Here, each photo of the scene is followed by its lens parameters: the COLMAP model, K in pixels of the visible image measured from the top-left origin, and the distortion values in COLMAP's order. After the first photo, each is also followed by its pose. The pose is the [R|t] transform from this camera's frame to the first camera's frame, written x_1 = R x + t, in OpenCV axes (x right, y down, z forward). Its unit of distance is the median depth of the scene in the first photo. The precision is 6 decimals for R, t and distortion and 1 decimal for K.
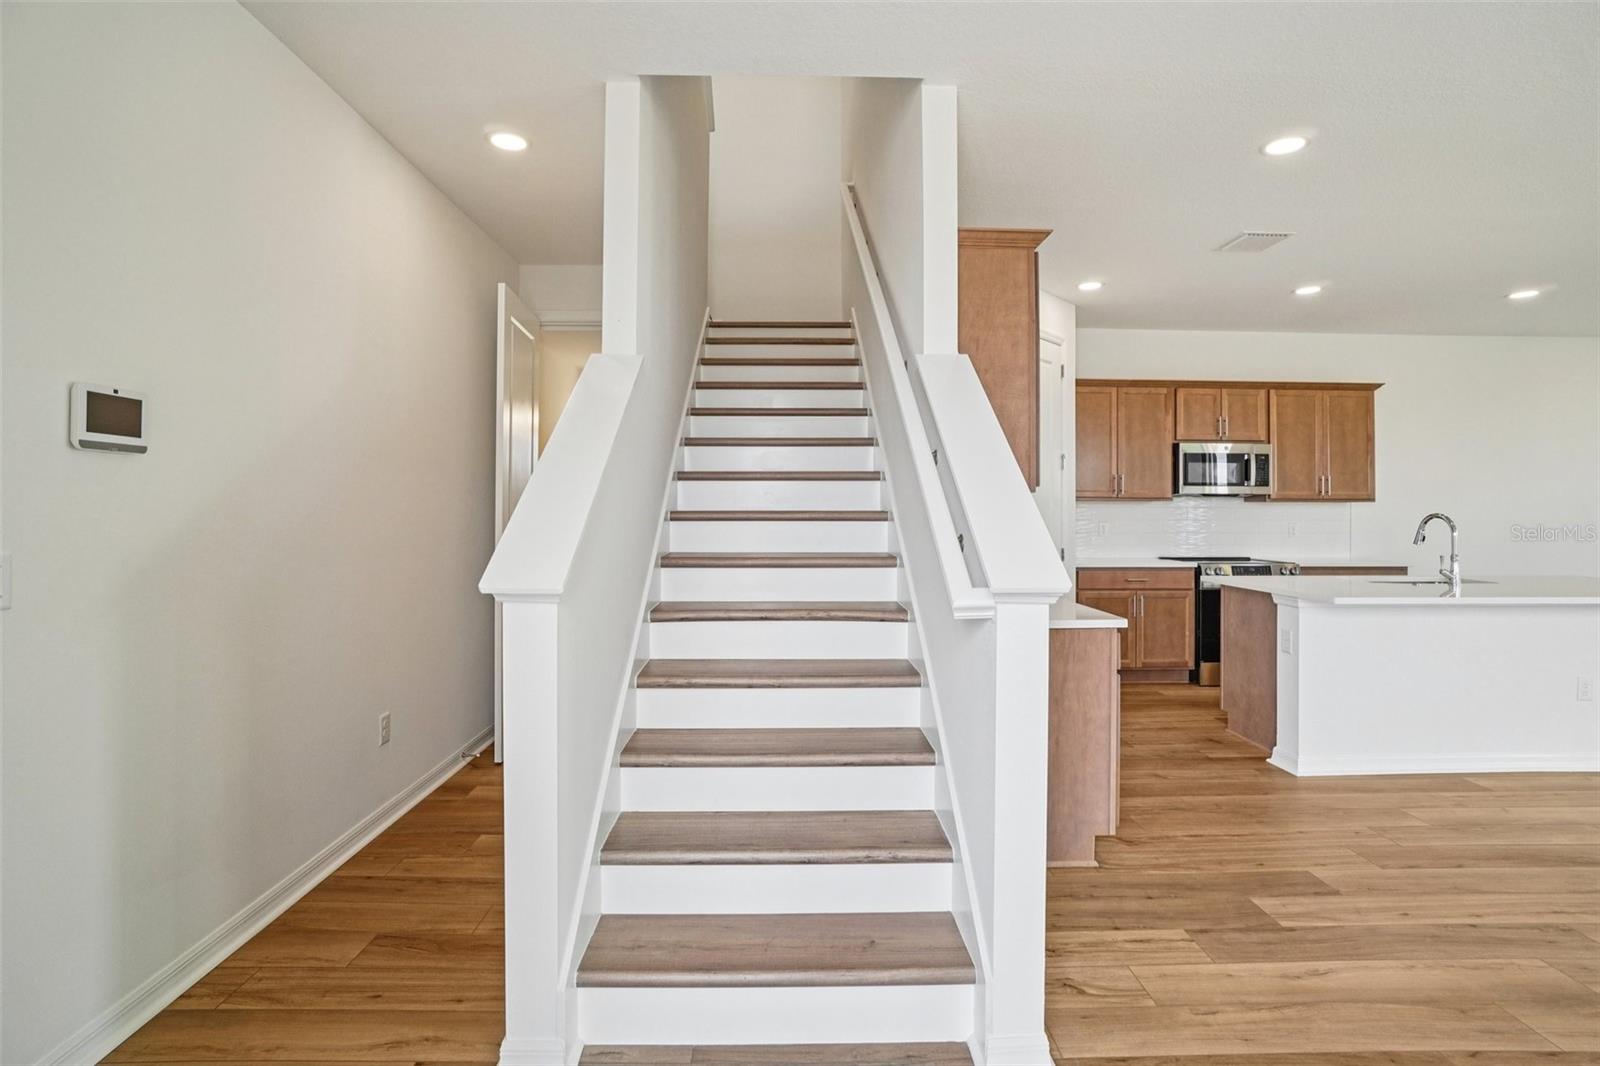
lens RADIAL K [[766.7, 0, 797.0], [0, 766.7, 501.9], [0, 0, 1]] dist [-0.047729, 0.020945]
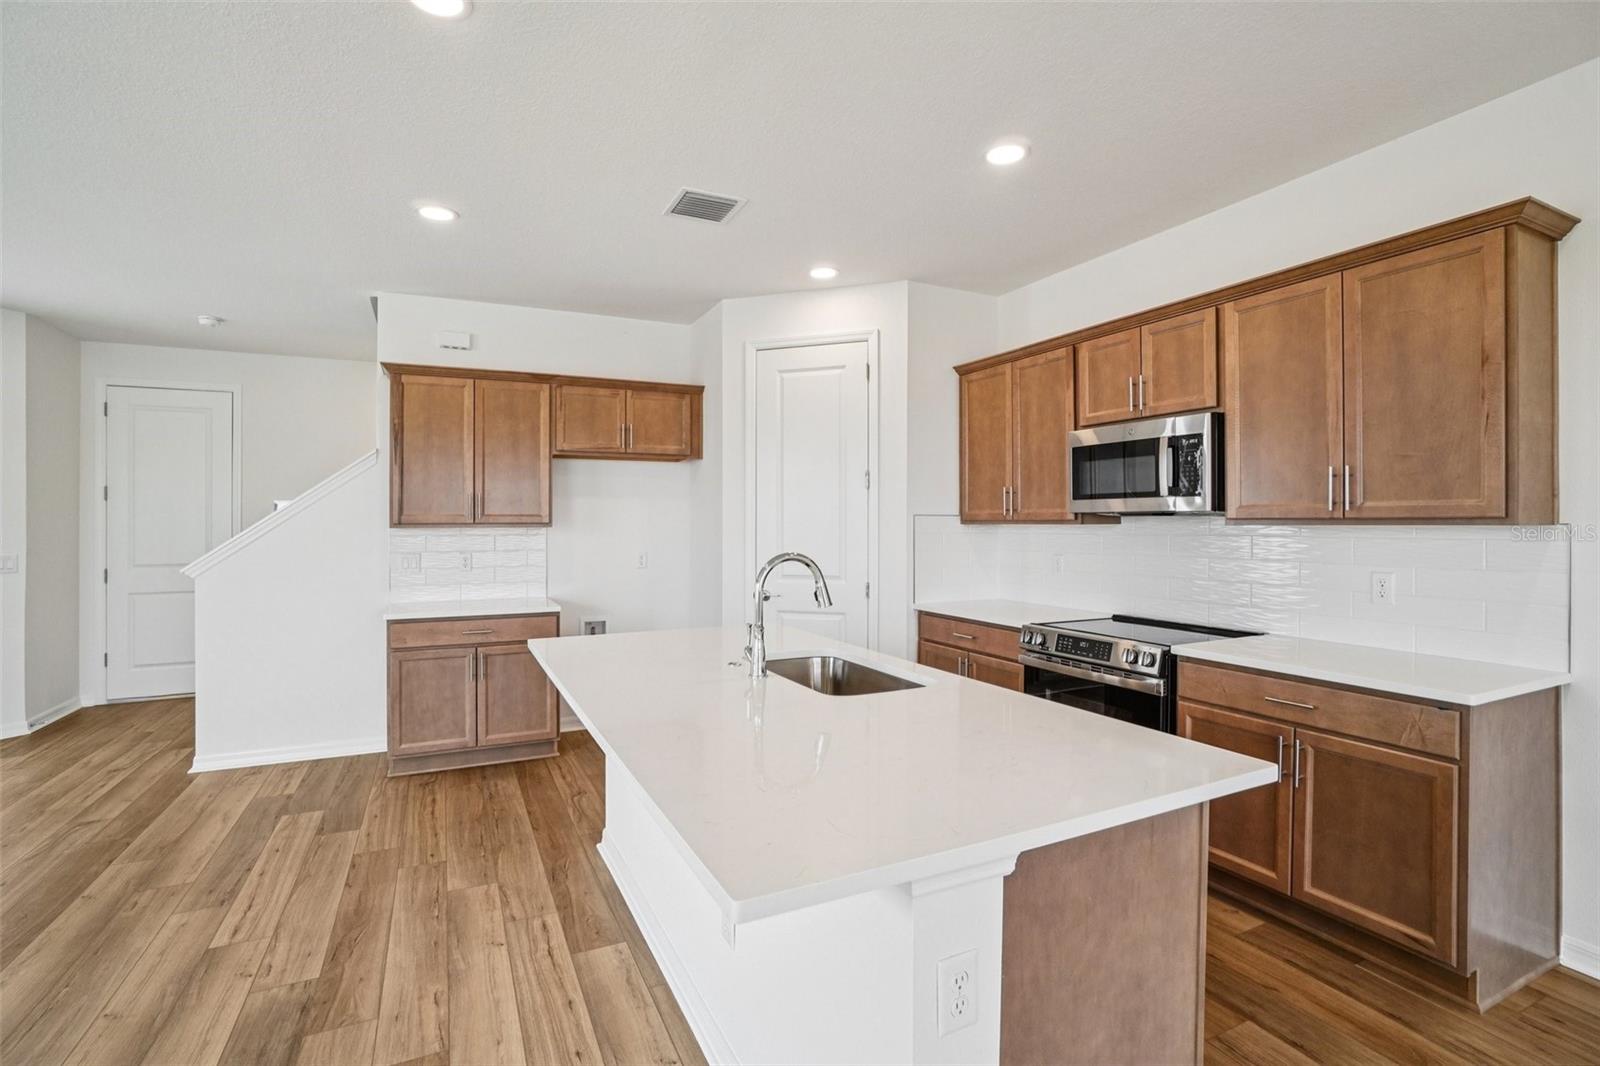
lens RADIAL K [[745.8, 0, 796.9], [0, 745.8, 523.4], [0, 0, 1]] dist [-0.049600, 0.019092]
pose [[0.408482, -0.005091, -0.912752, 0.964480], [0.012109, 0.999927, -0.000158, -0.004939], [0.912686, -0.010988, 0.408513, 0.539828]]
